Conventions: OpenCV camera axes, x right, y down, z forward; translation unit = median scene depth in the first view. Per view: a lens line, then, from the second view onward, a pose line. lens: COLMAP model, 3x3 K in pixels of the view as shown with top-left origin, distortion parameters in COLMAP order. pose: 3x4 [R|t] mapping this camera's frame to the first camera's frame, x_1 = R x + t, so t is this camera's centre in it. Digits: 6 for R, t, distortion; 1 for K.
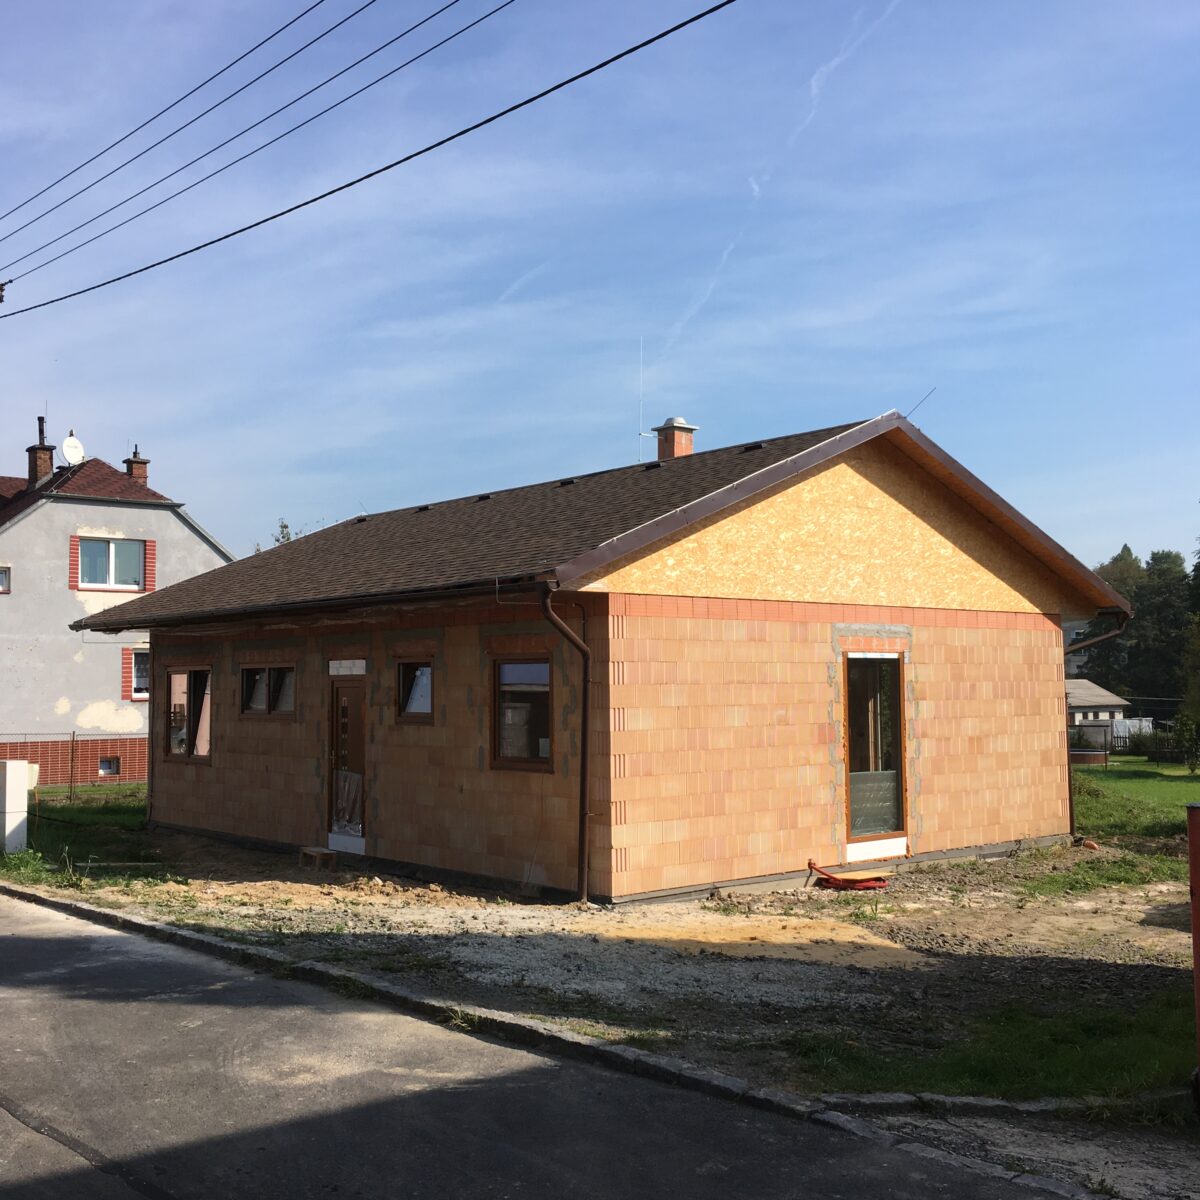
lens RADIAL K [[1399.8, 0, 600.0], [0, 1399.8, 600.0], [0, 0, 1]] dist [0.008037, 0.011462]
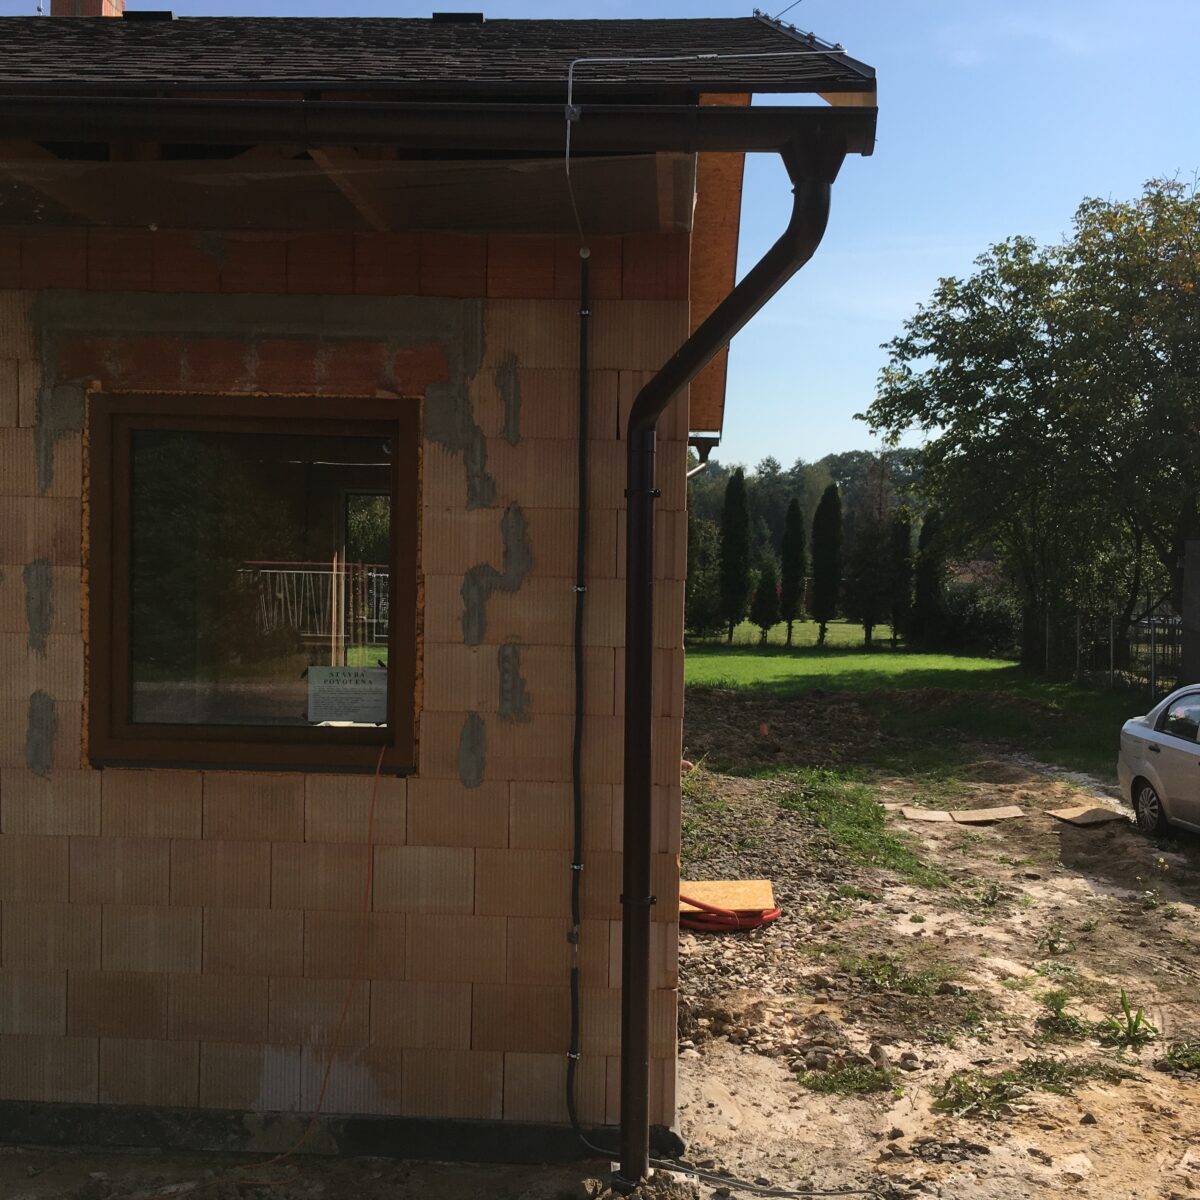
lens RADIAL K [[1399.8, 0, 600.0], [0, 1399.8, 600.0], [0, 0, 1]] dist [0.008037, 0.011462]
pose [[0.692622, 0.012029, 0.721200, -0.366139], [-0.069832, 0.996282, 0.050449, 0.097912], [-0.717912, -0.085305, 0.690887, 1.142230]]
